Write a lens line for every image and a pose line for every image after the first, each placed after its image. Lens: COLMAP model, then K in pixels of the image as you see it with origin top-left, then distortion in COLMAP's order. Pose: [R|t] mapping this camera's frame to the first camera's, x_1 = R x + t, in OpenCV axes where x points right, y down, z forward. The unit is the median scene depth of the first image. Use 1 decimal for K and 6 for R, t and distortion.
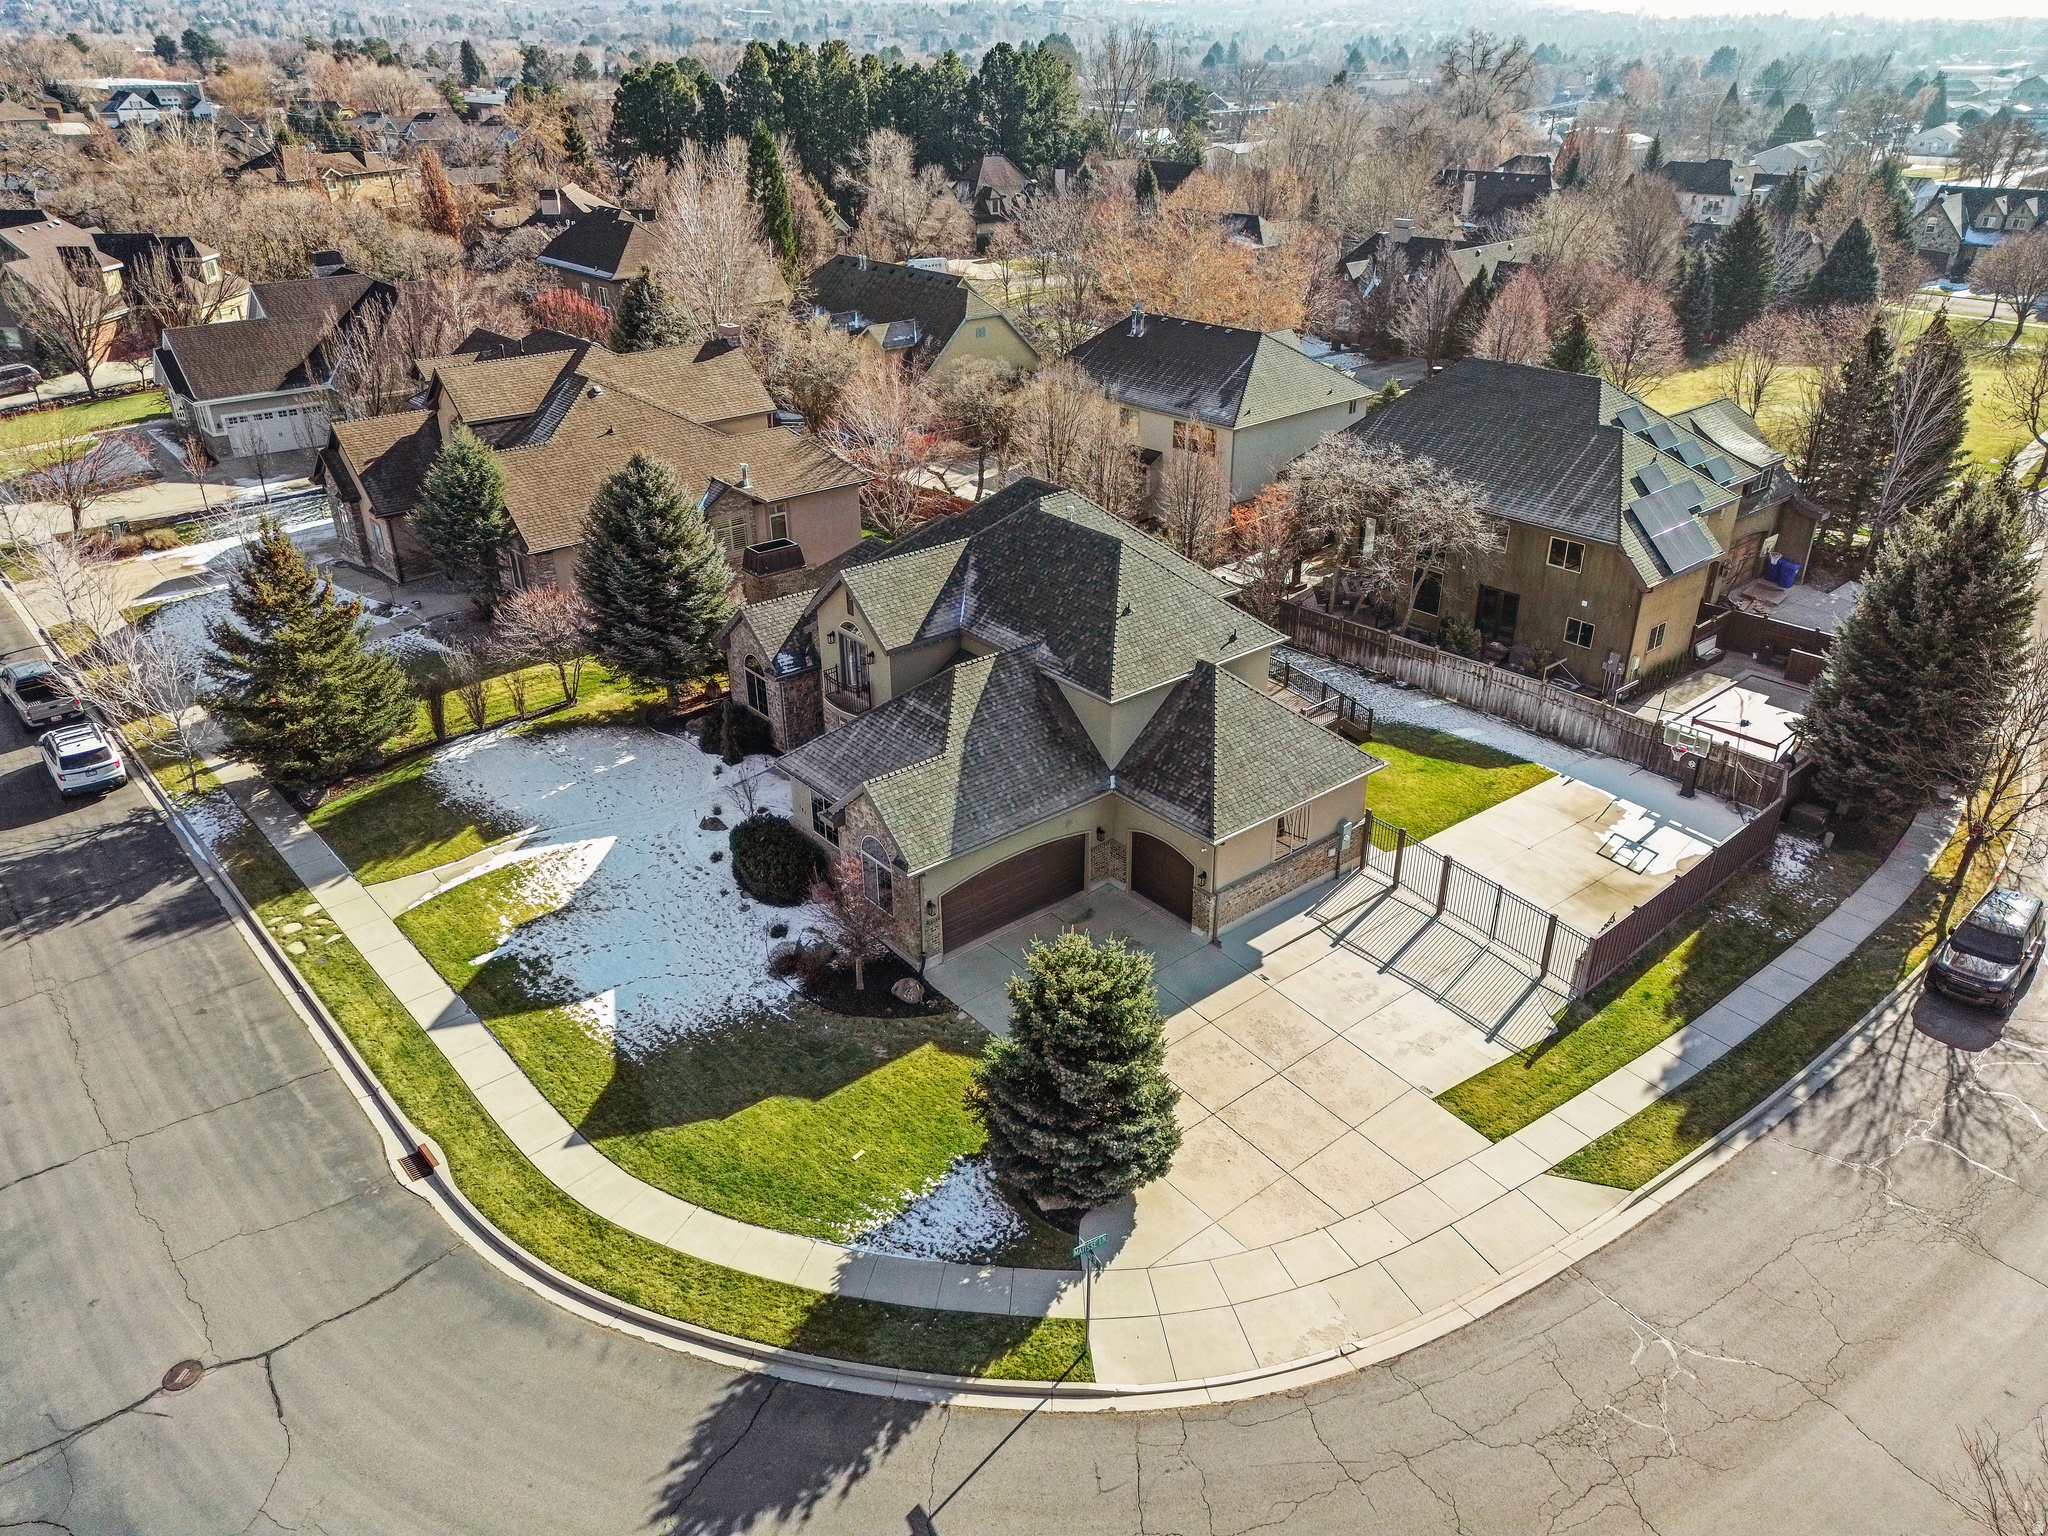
lens RADIAL K [[1446.3, 0, 1036.8], [0, 1446.3, 741.2], [0, 0, 1]] dist [0.072167, -0.066342]
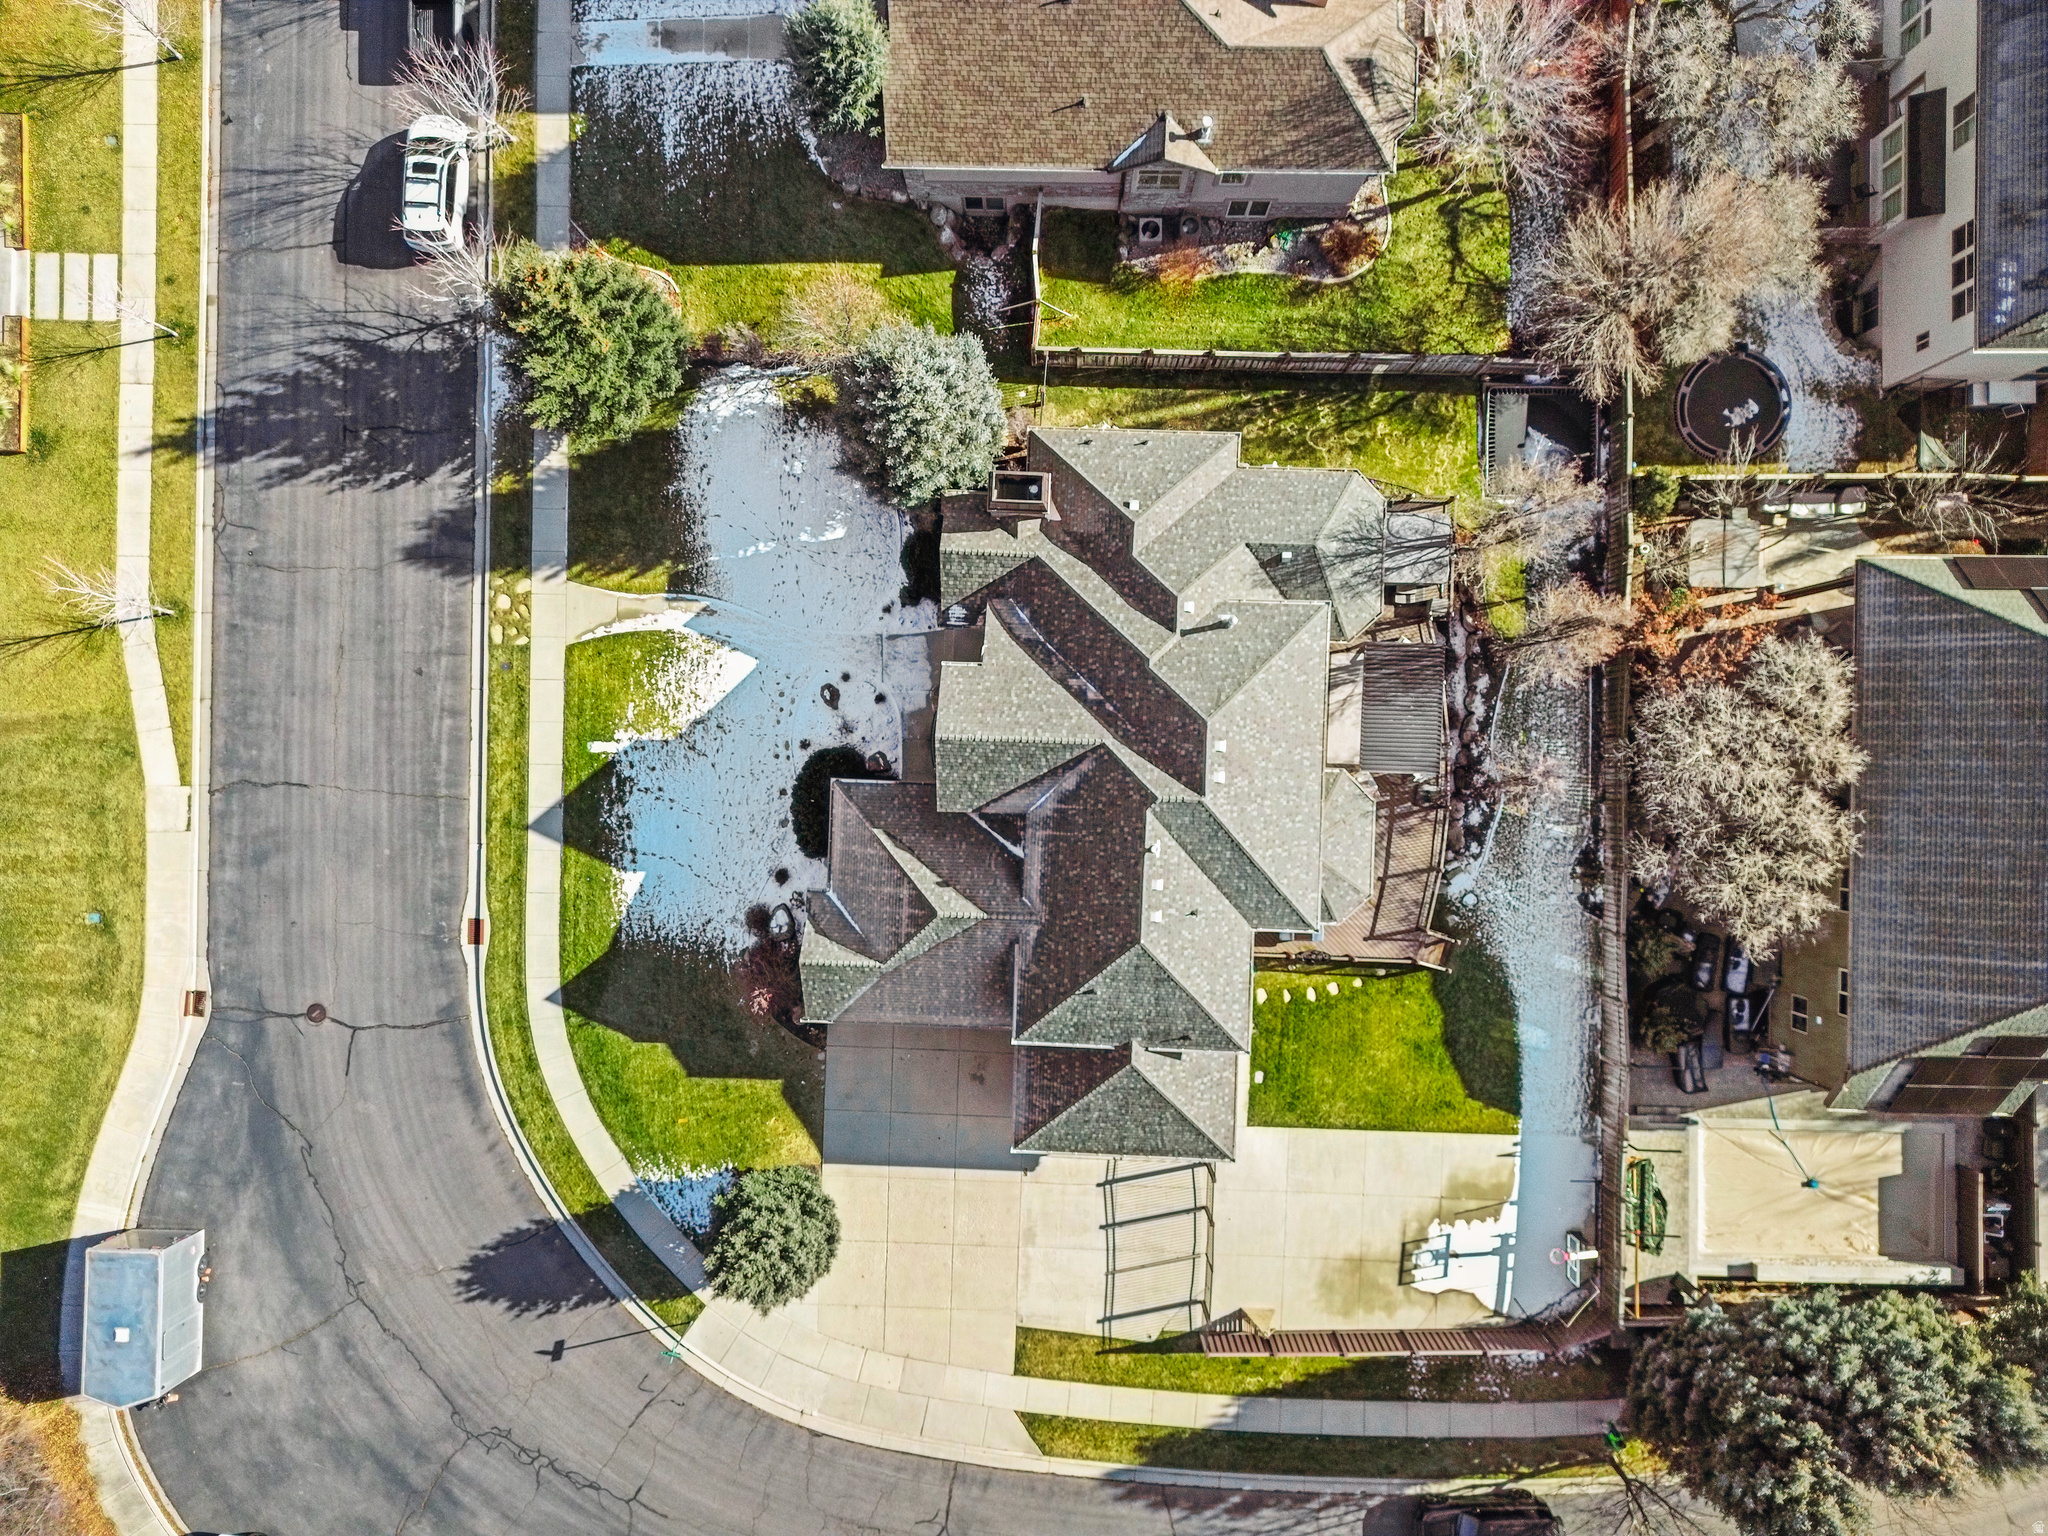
lens RADIAL K [[1446.3, 0, 1033.5], [0, 1446.3, 767.3], [0, 0, 1]] dist [0.072167, -0.066342]
pose [[0.740320, 0.672198, -0.008728, -0.072370], [-0.288525, 0.329438, 0.899013, -1.150534], [0.607190, -0.663038, 0.437835, 0.679046]]
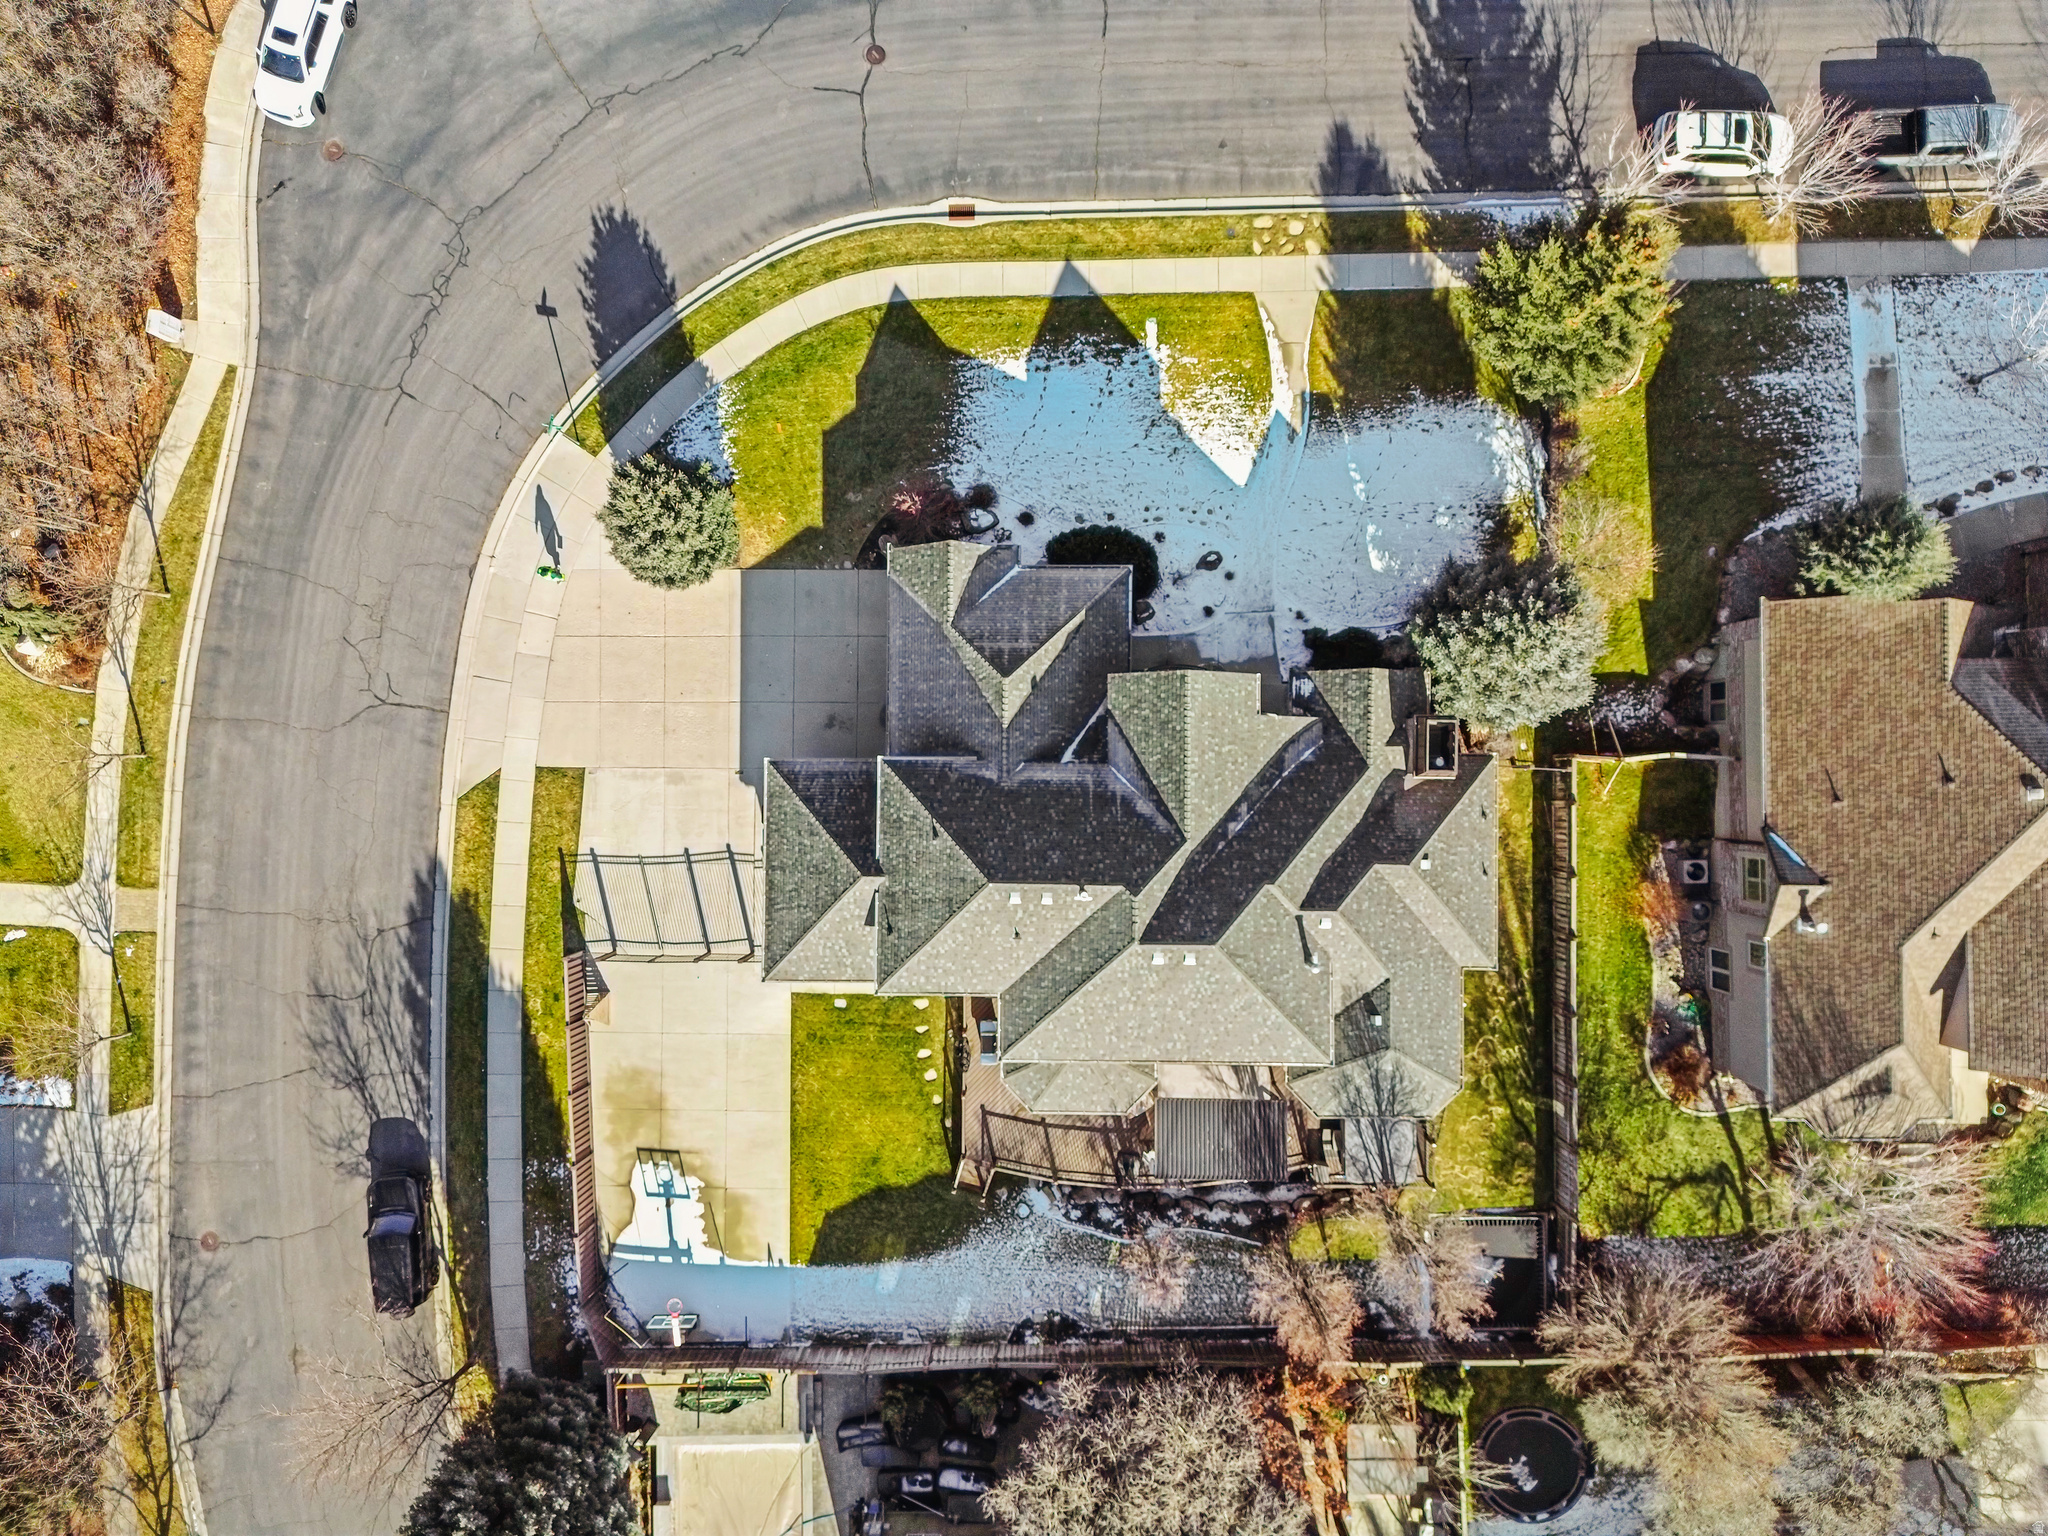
lens RADIAL K [[1446.3, 0, 1028.6], [0, 1446.3, 766.1], [0, 0, 1]] dist [0.072167, -0.066342]
pose [[-0.650145, 0.759781, 0.006636, -0.026626], [-0.321502, -0.283002, 0.903629, -1.113604], [0.688438, 0.585357, 0.428264, 0.622768]]
